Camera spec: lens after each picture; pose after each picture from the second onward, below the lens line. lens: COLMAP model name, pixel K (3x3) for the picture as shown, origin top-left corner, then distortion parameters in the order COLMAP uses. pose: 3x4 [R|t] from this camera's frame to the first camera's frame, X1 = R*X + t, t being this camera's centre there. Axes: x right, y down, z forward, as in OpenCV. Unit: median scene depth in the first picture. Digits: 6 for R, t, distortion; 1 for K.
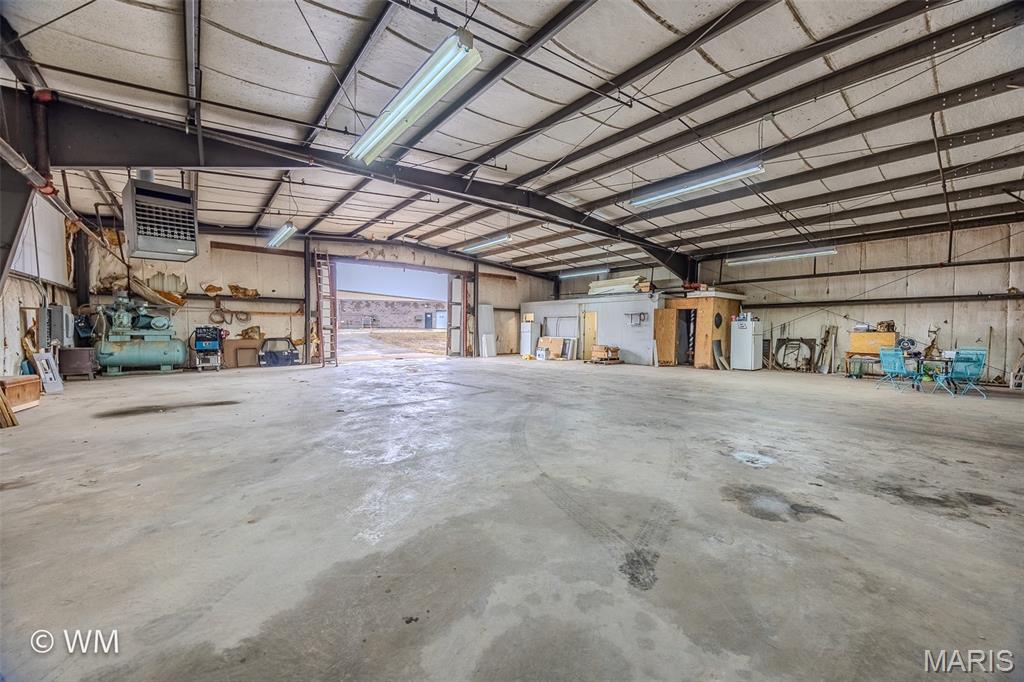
lens RADIAL K [[397.6, 0, 516.6], [0, 397.6, 342.5], [0, 0, 1]] dist [0.001390, 0.000268]
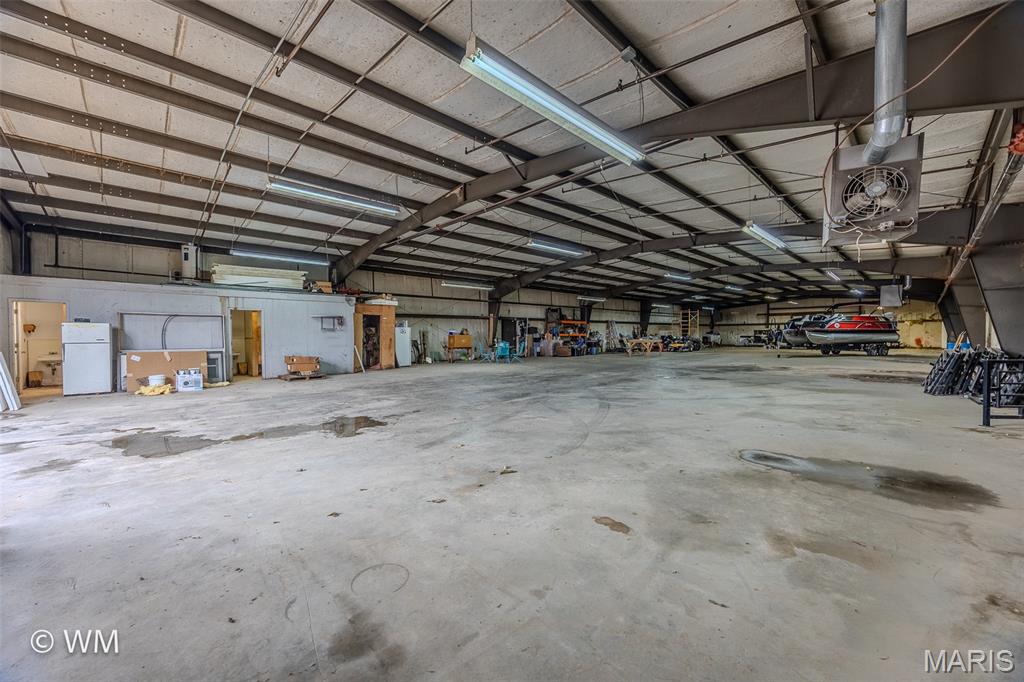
lens RADIAL K [[389.9, 0, 515.7], [0, 389.9, 344.3], [0, 0, 1]] dist [-0.000758, 0.000059]
pose [[-0.088938, -0.032917, 0.995493, -0.610787], [0.039999, 0.998530, 0.036591, -0.027670], [-0.995234, 0.043073, -0.087490, 0.683746]]
